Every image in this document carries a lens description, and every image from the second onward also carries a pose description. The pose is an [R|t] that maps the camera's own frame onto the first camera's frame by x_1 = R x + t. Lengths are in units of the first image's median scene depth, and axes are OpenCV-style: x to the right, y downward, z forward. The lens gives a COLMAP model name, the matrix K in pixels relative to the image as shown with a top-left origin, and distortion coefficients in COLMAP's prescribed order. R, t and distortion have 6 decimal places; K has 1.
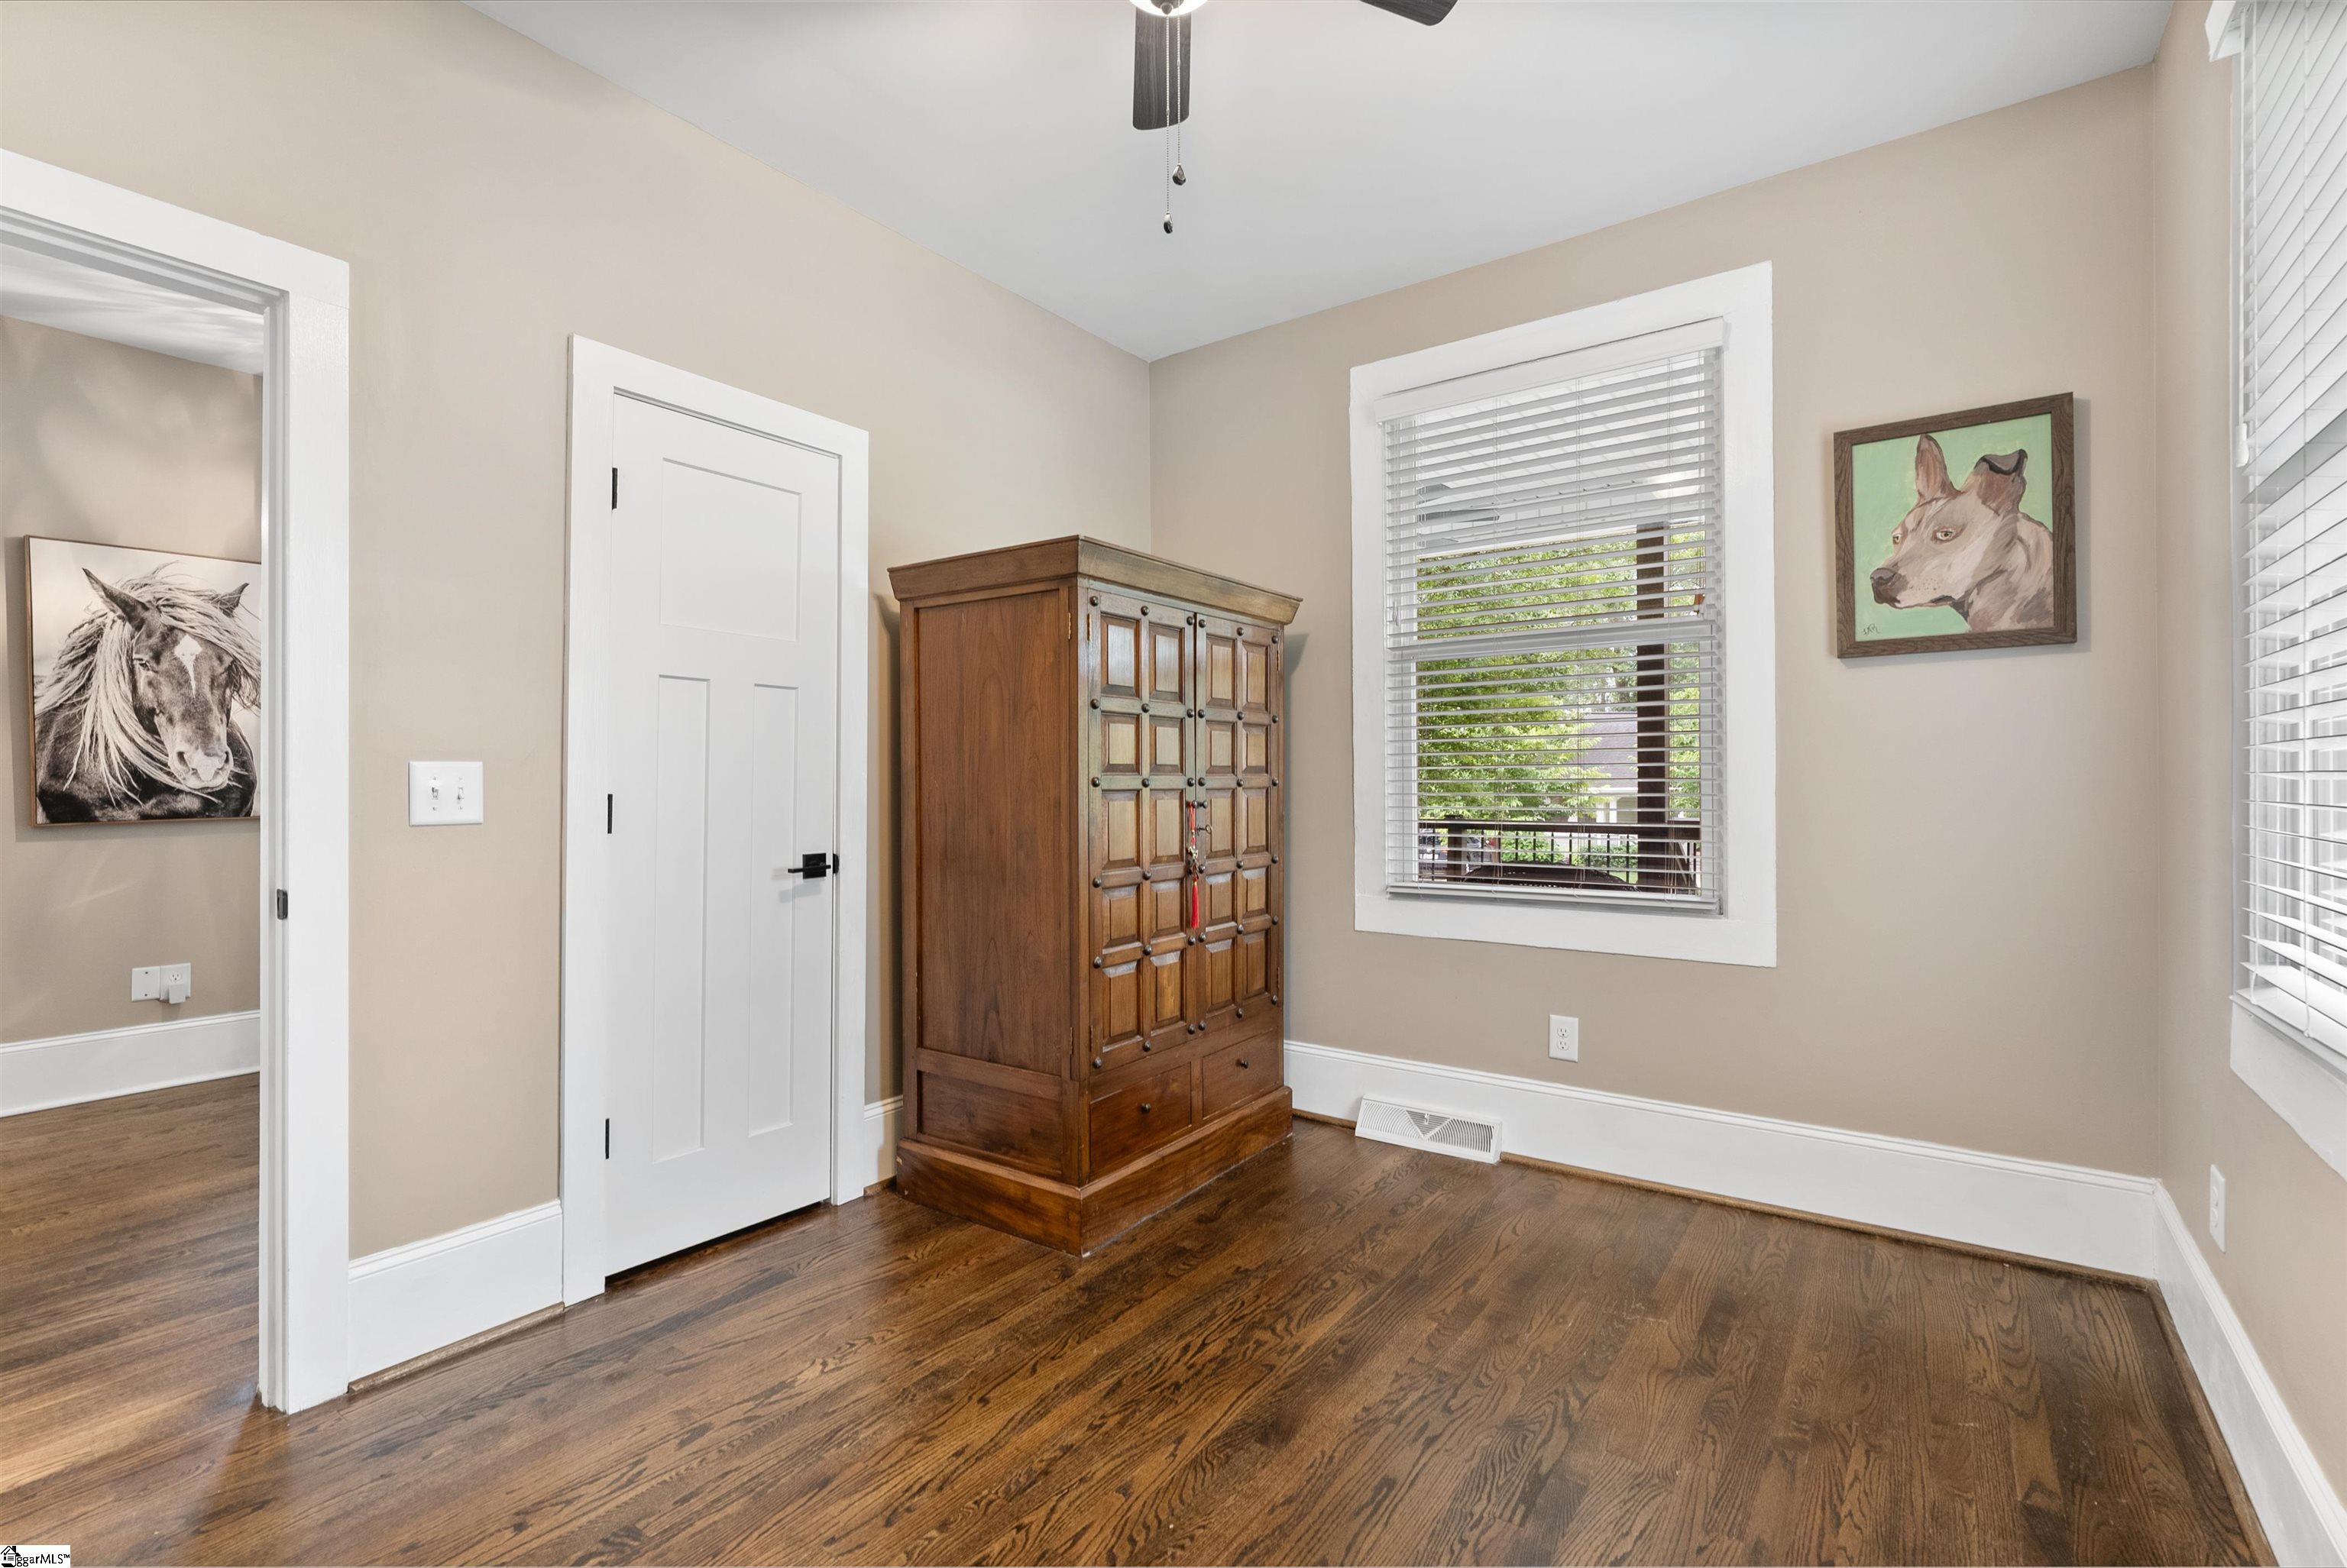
lens RADIAL K [[1053.6, 0, 1181.5], [0, 1053.6, 781.1], [0, 0, 1]] dist [-0.011347, 0.000054]
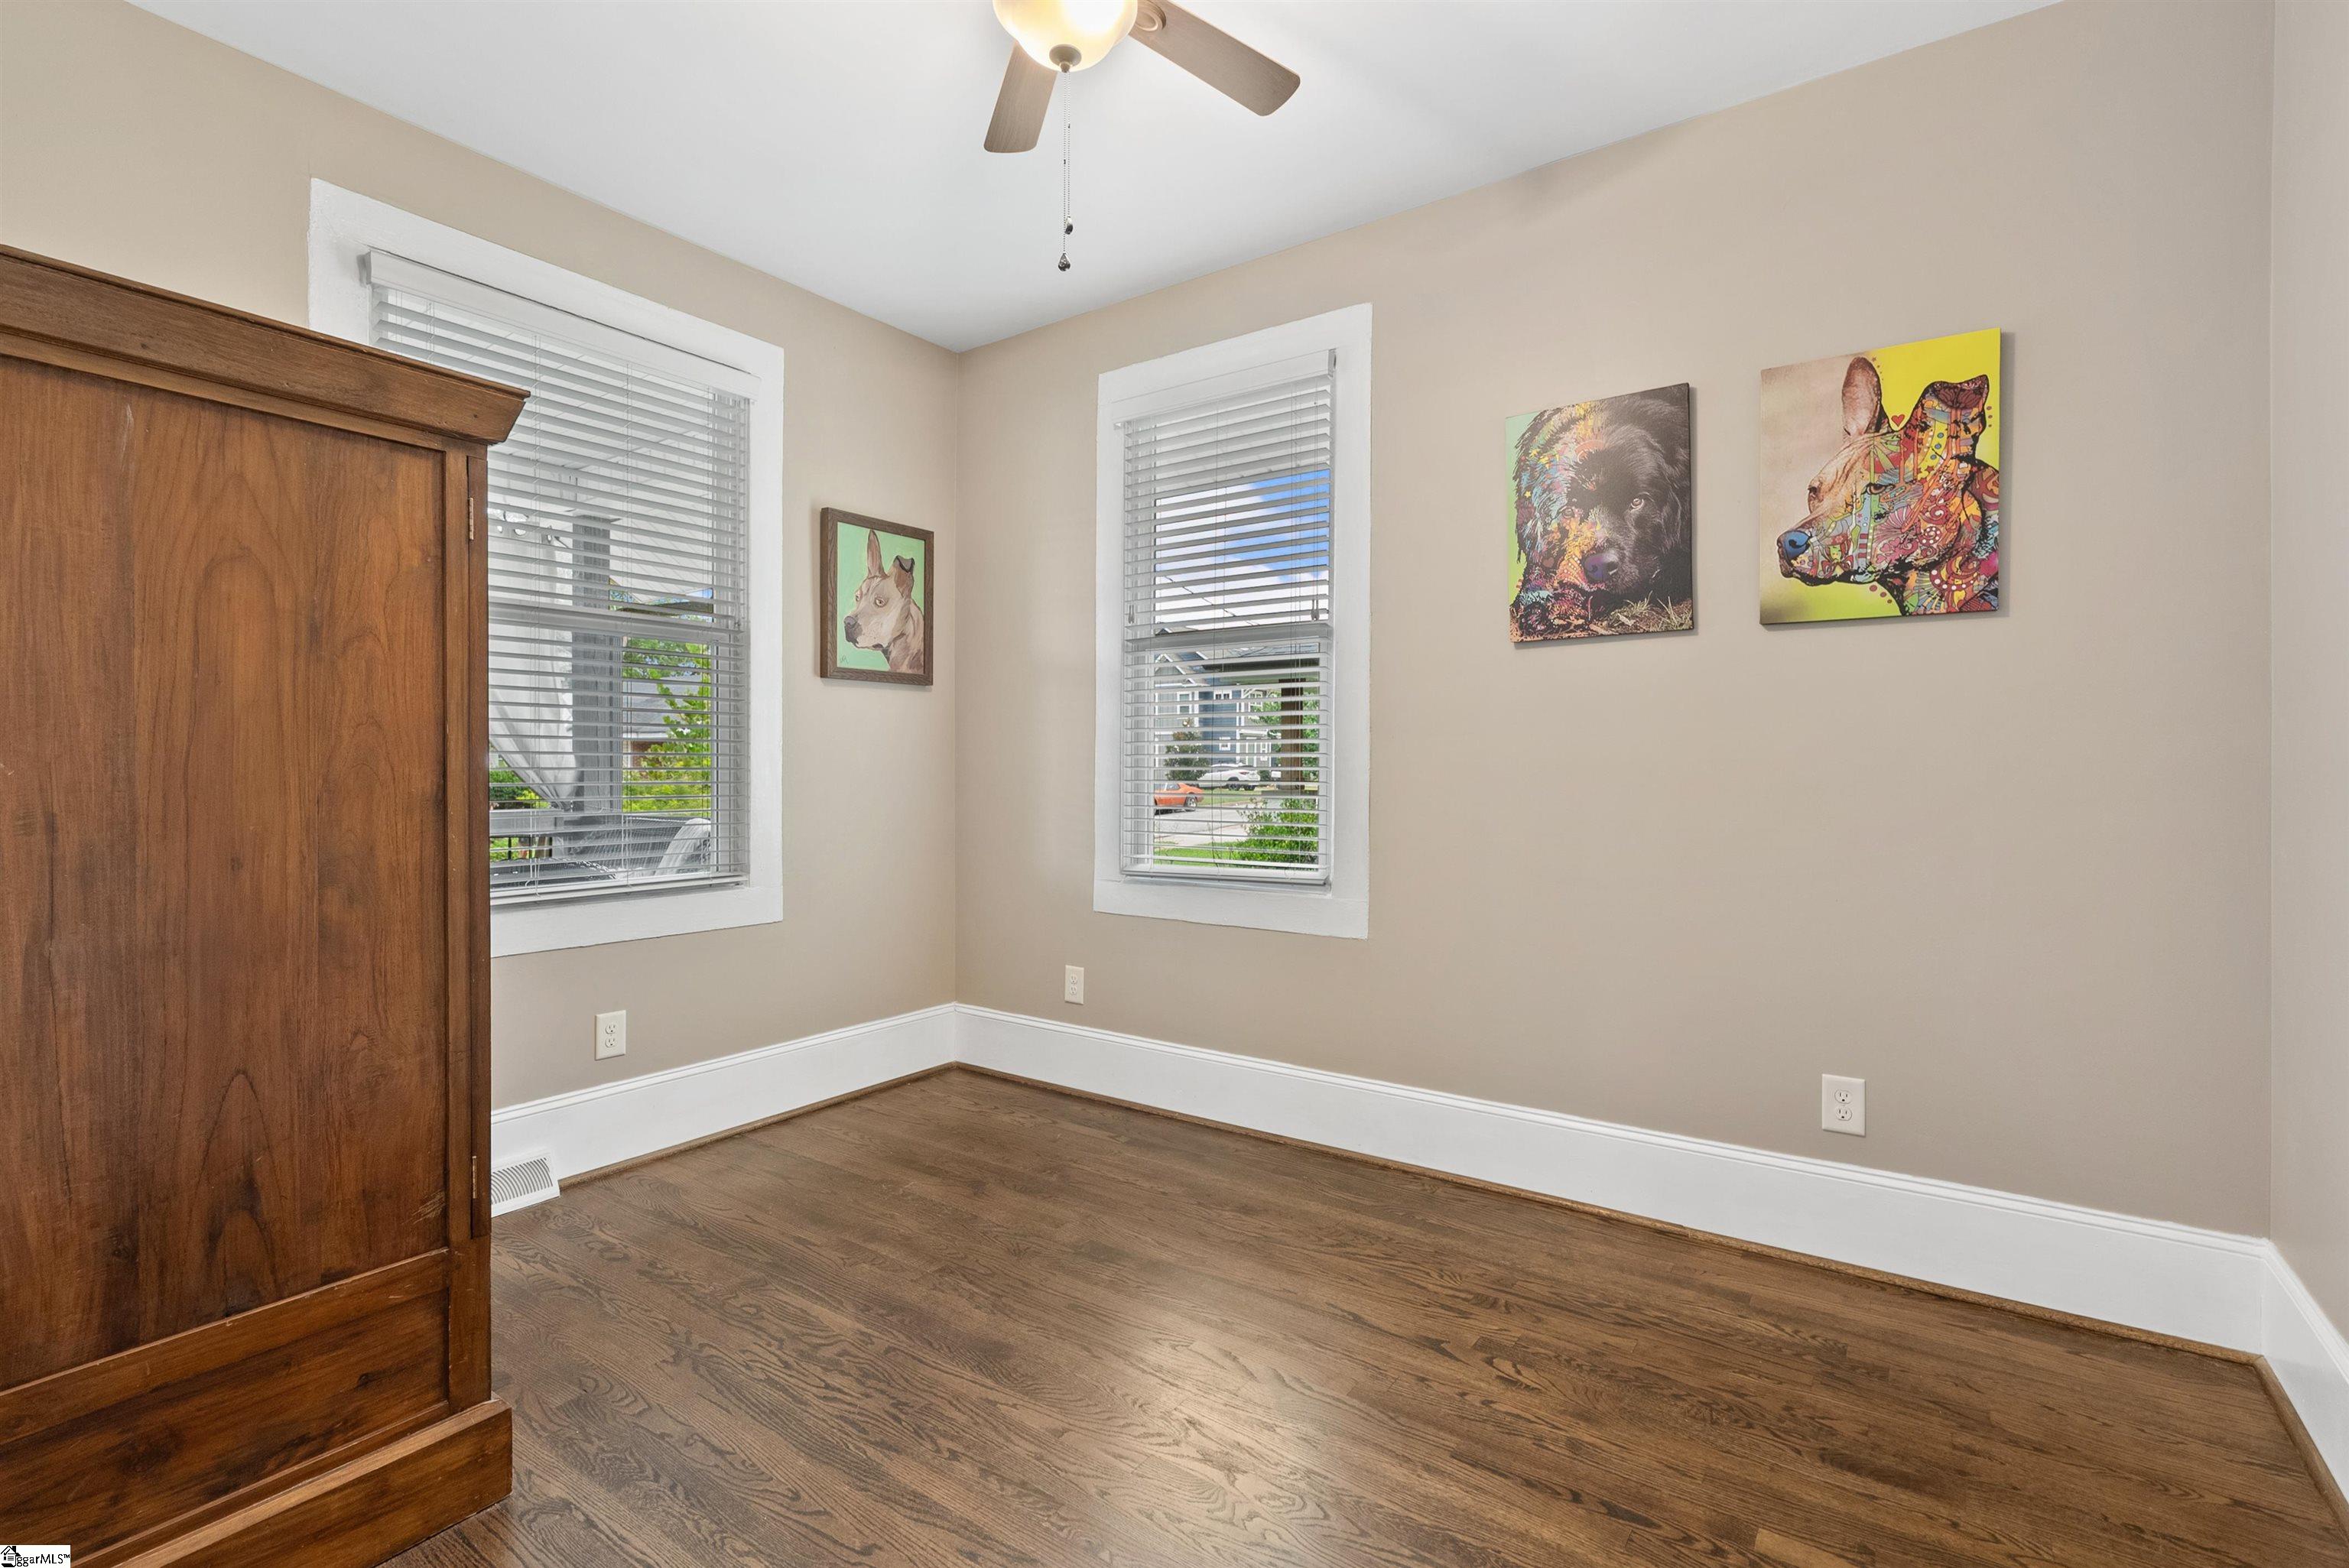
lens RADIAL K [[1054.5, 0, 1182.5], [0, 1054.5, 781.1], [0, 0, 1]] dist [-0.011347, 0.000054]
pose [[-0.006619, -0.005724, 0.999962, -0.752100], [-0.000692, 0.999983, 0.005720, 0.005591], [-0.999978, -0.000654, -0.006623, 0.592985]]
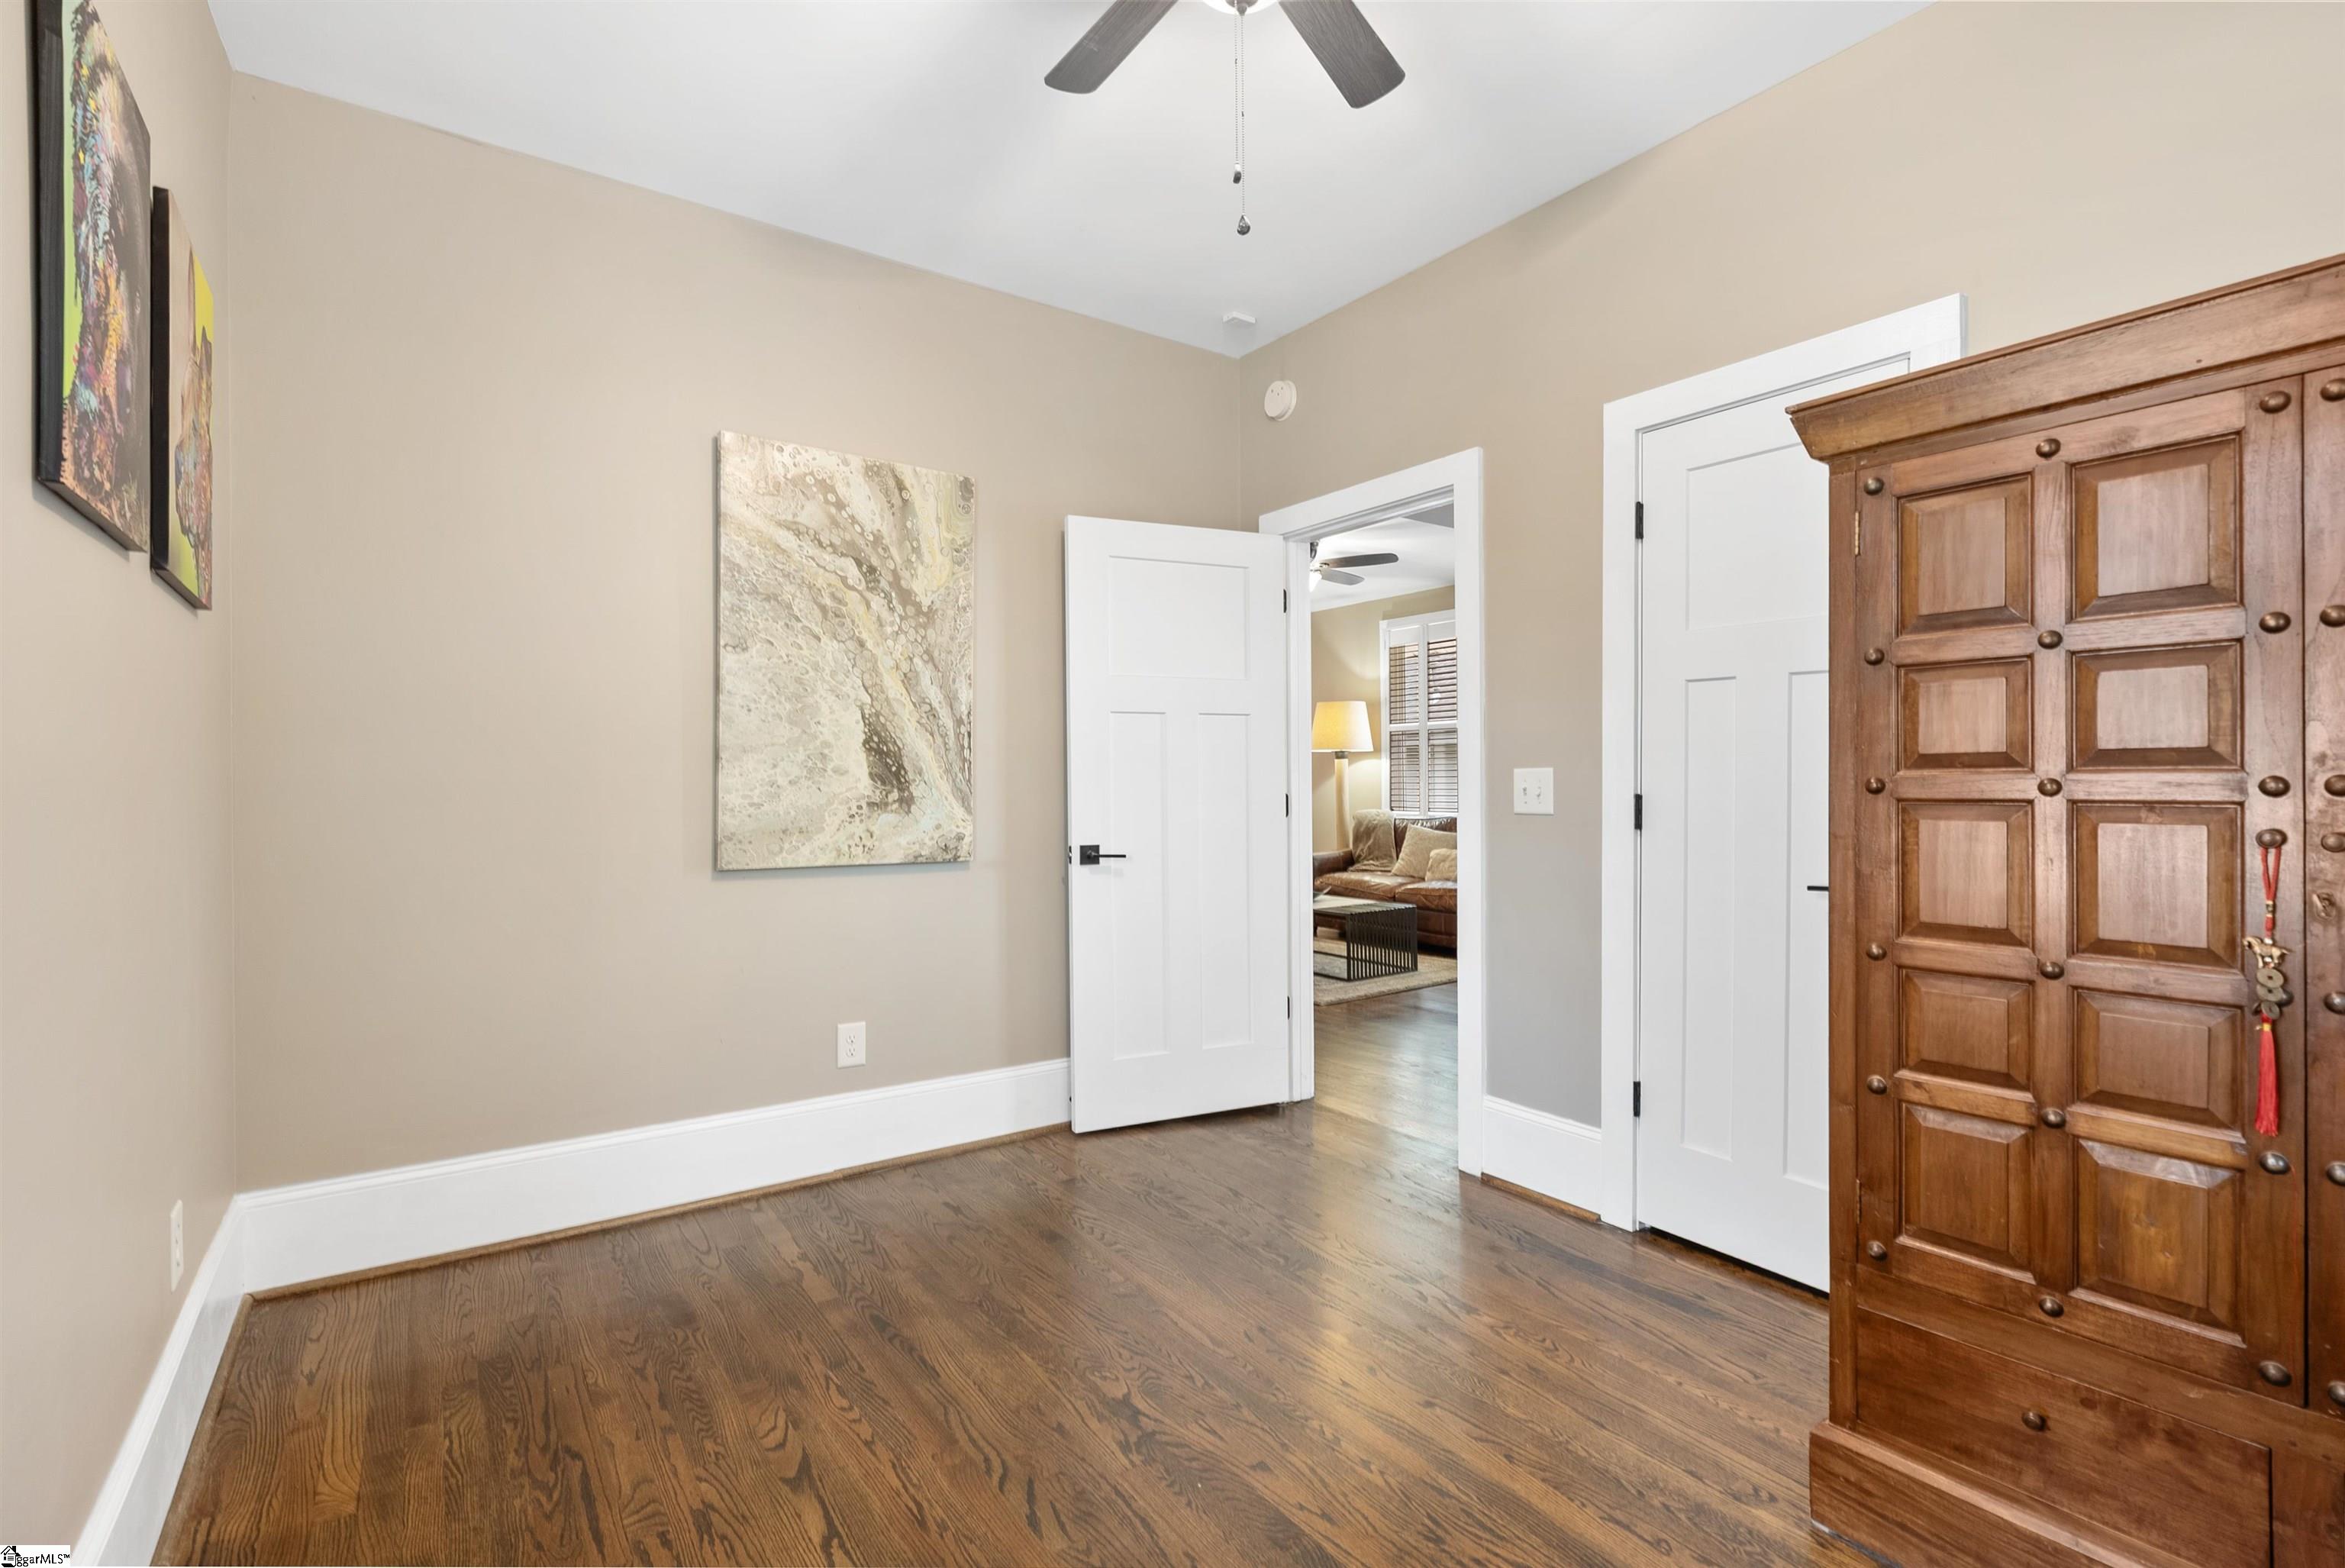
lens RADIAL K [[1052.9, 0, 1180.5], [0, 1052.9, 781.1], [0, 0, 1]] dist [-0.011347, 0.000054]
pose [[-0.325896, 0.000946, -0.945405, 0.642443], [0.003155, 0.999995, -0.000087, -0.002818], [0.945400, -0.003011, -0.325898, 0.851646]]
